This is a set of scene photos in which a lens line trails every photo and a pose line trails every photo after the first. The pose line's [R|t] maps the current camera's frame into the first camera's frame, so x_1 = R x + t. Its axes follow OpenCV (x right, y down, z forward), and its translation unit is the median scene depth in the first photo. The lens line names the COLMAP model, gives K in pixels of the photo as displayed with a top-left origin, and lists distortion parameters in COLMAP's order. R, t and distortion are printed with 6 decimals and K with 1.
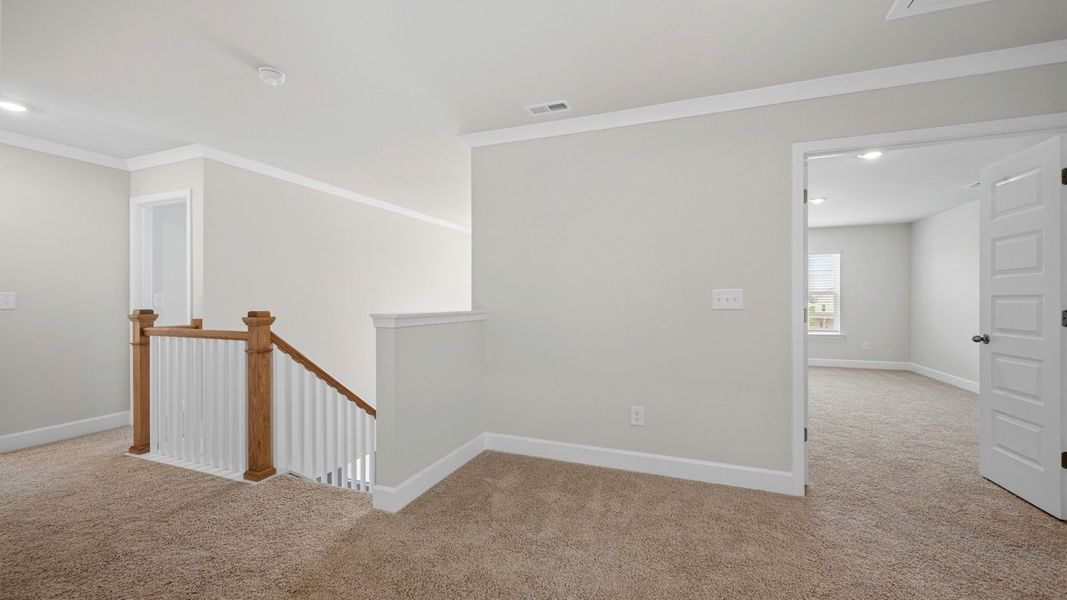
lens RADIAL K [[419.8, 0, 536.0], [0, 419.8, 299.4], [0, 0, 1]] dist [-0.000032, -0.000314]
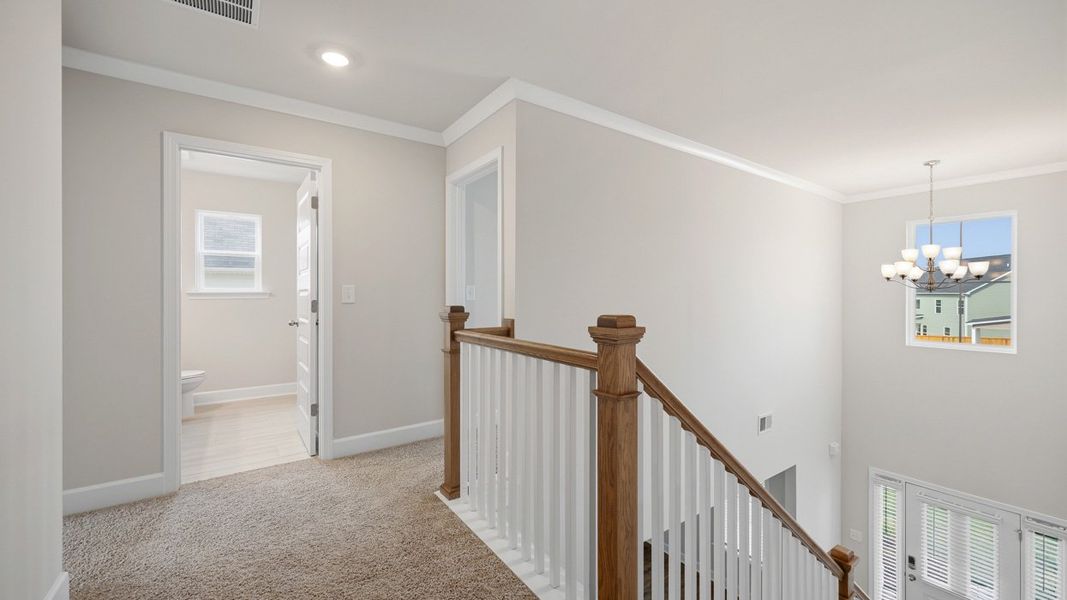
lens RADIAL K [[419.8, 0, 536.0], [0, 419.8, 299.4], [0, 0, 1]] dist [-0.000032, -0.000314]
pose [[0.834519, 0.009426, -0.550898, -0.406427], [-0.003102, 0.999918, 0.012410, 0.002596], [0.550970, -0.008647, 0.834480, 0.461895]]
